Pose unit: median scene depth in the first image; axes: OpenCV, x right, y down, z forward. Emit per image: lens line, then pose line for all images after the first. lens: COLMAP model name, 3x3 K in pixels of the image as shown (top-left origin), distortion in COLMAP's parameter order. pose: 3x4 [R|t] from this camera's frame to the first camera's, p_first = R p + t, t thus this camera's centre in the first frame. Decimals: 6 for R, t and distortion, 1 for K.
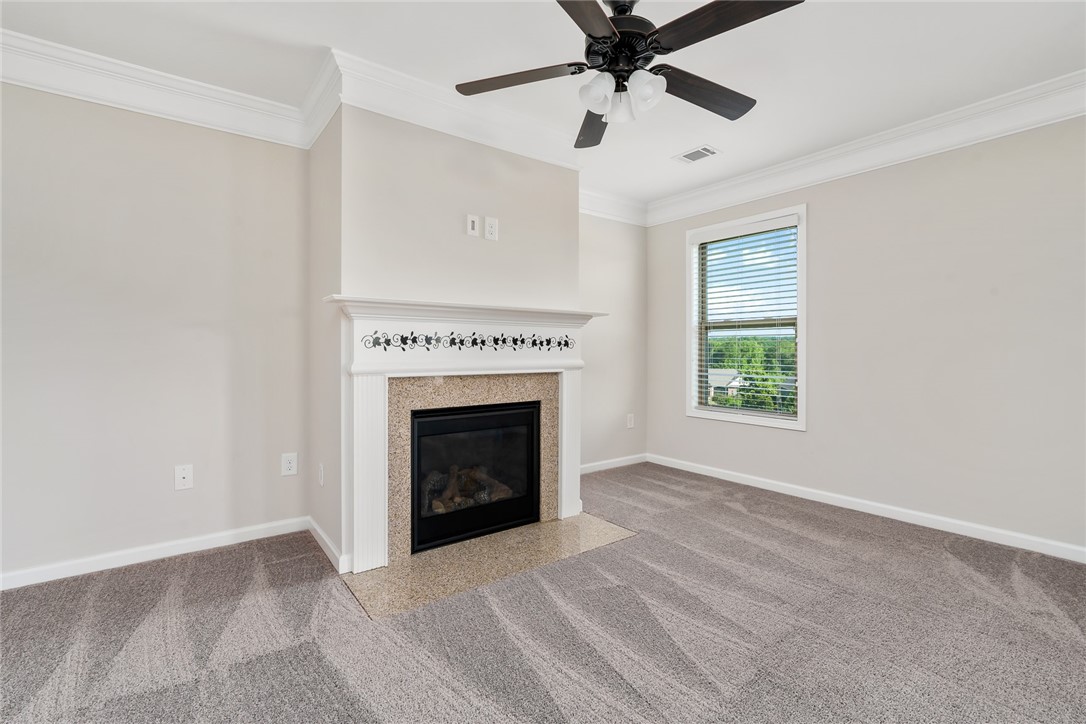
lens RADIAL K [[488.2, 0, 545.4], [0, 488.2, 354.4], [0, 0, 1]] dist [-0.005687, 0.000749]
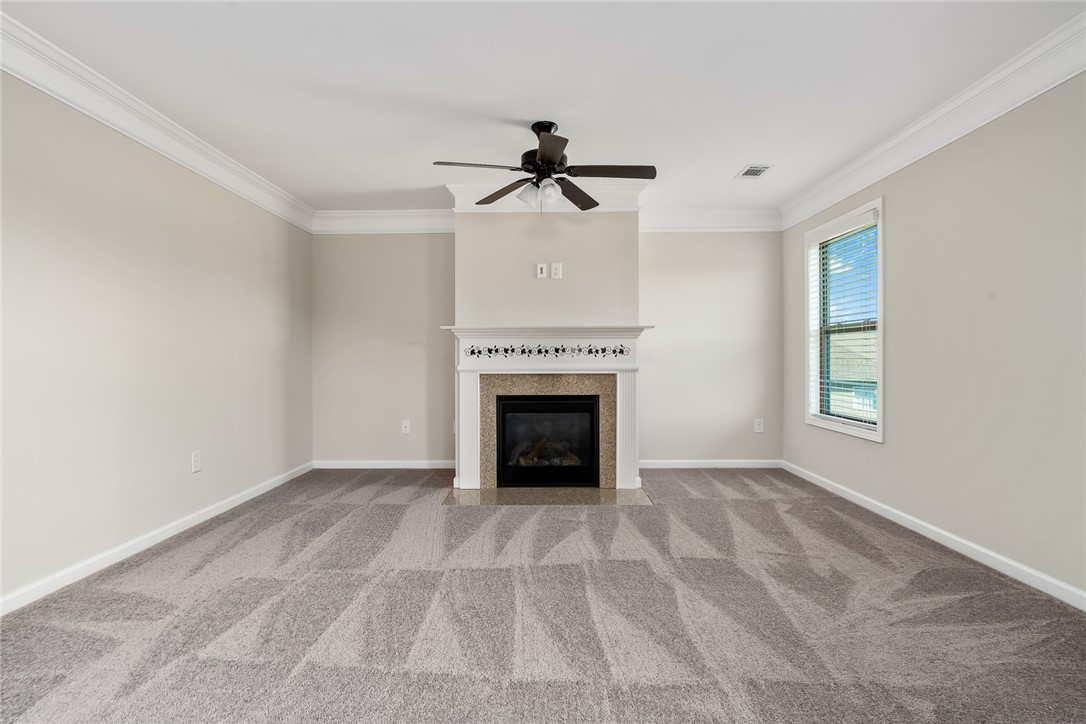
lens RADIAL K [[521.8, 0, 541.4], [0, 521.8, 359.7], [0, 0, 1]] dist [-0.002040, -0.002731]
pose [[0.788495, -0.002319, -0.615037, 0.792163], [0.000276, 0.999994, -0.003416, 0.004836], [0.615042, 0.002524, 0.788491, -0.217583]]
